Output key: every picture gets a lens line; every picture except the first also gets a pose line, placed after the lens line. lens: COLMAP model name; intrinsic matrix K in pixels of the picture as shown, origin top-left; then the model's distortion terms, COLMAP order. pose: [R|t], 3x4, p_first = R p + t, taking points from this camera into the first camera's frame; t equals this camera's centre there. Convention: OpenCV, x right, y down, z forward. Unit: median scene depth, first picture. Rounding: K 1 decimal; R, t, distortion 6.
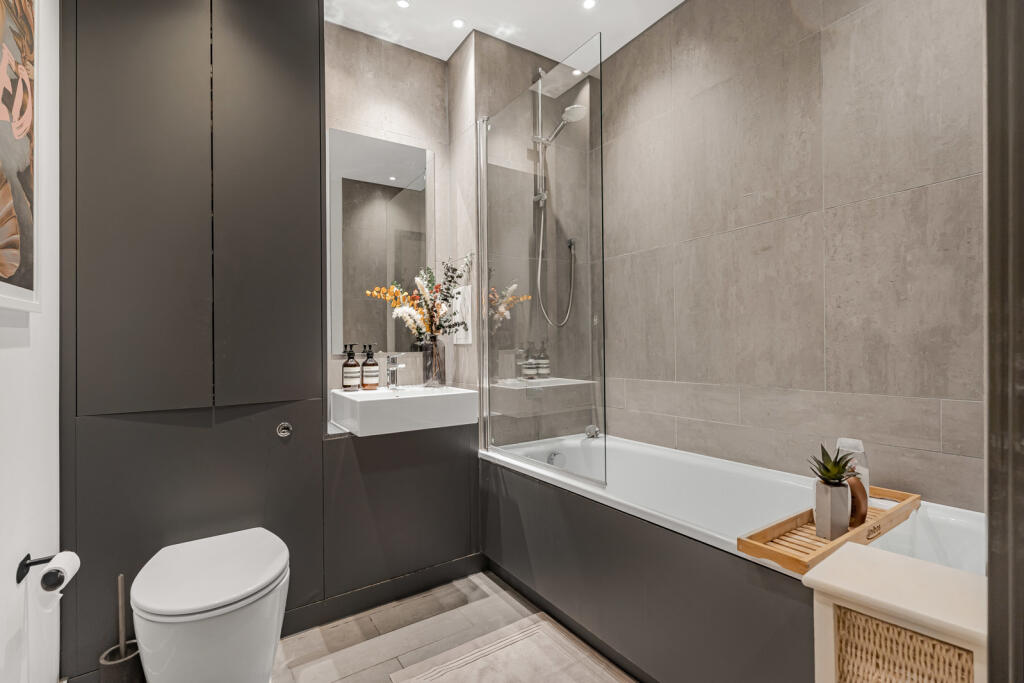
lens RADIAL K [[480.3, 0, 512.0], [0, 480.3, 341.5], [0, 0, 1]] dist [0.000439, -0.007527]
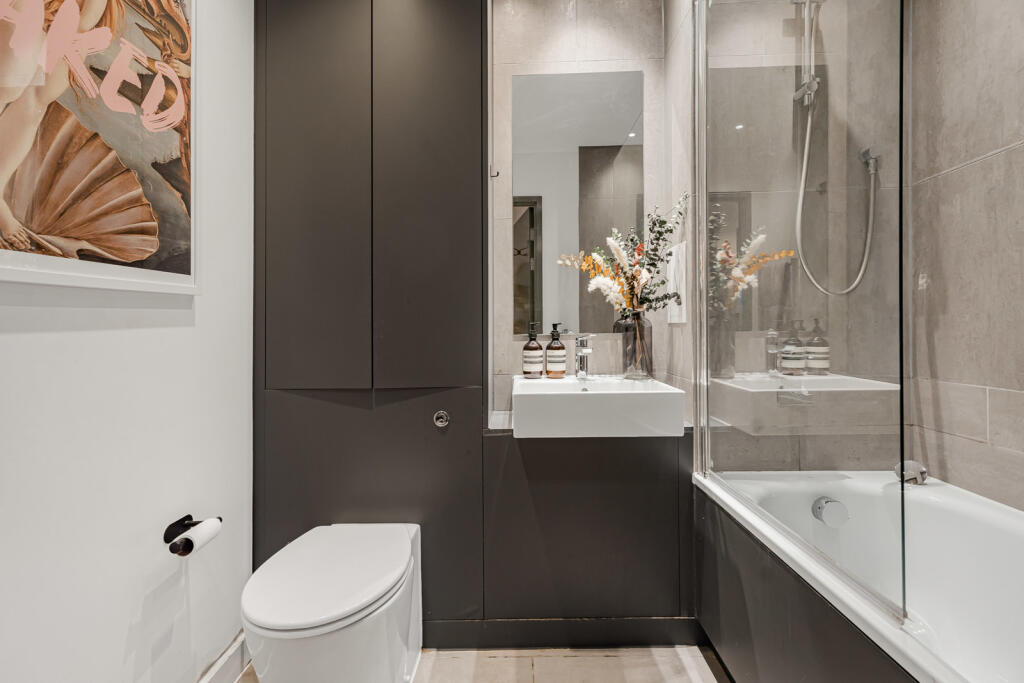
lens RADIAL K [[459.7, 0, 512.2], [0, 459.7, 330.8], [0, 0, 1]] dist [0.021344, -0.011381]
pose [[0.821946, 0.008094, -0.569508, 0.094925], [0.004823, 0.999764, 0.021171, 0.000925], [0.569545, -0.020148, 0.821713, 0.282318]]
